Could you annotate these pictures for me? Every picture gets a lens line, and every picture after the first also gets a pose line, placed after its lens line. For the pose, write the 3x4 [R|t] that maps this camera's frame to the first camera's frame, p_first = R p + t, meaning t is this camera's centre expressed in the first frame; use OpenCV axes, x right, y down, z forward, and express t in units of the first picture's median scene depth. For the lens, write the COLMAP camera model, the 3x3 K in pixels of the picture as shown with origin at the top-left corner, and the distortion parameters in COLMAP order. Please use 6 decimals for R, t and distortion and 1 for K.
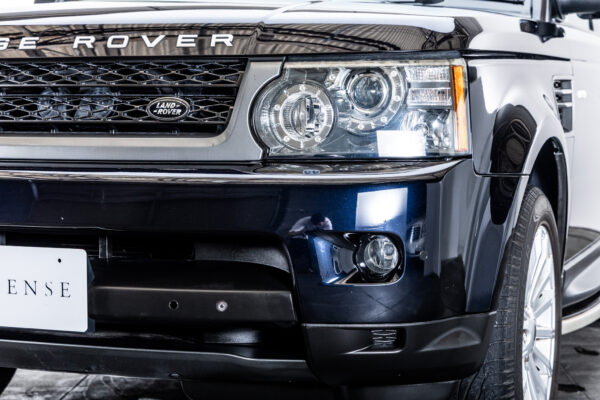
lens RADIAL K [[1311.7, 0, 296.9], [0, 1311.7, 209.1], [0, 0, 1]] dist [0.005022, -0.372930]
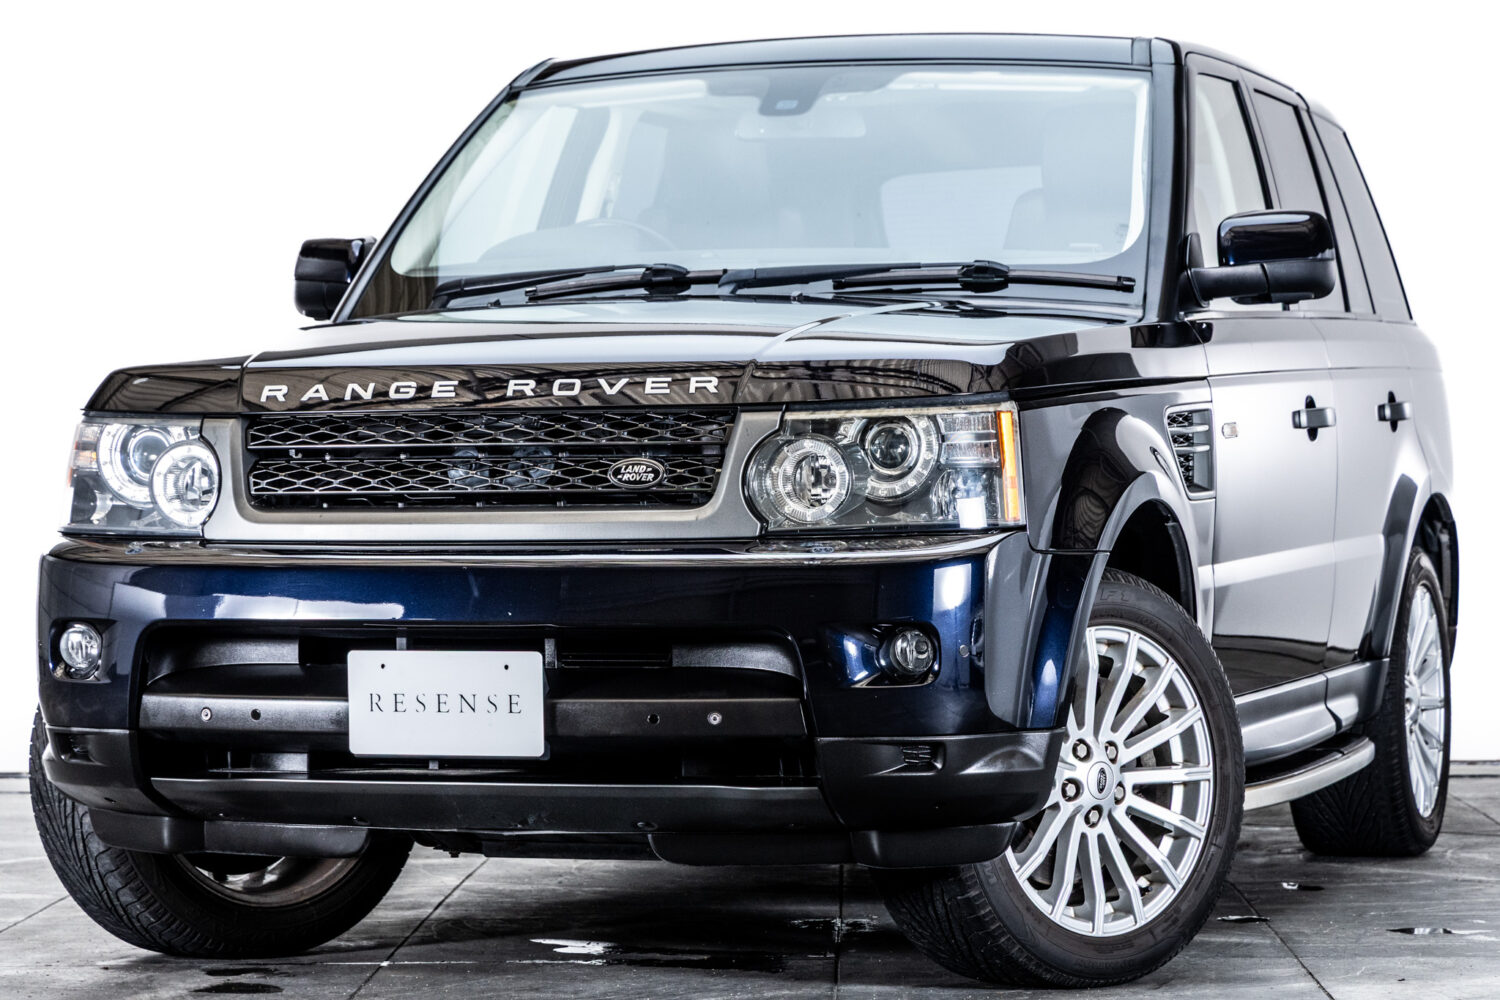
lens RADIAL K [[4753.1, 0, 750.0], [0, 4753.1, 500.0], [0, 0, 1]] dist [0.273924, -55.854994]
pose [[0.999568, -0.016993, 0.023978, -0.098555], [0.018273, 0.998361, -0.054230, 0.094368], [-0.023017, 0.054644, 0.998241, -1.830706]]
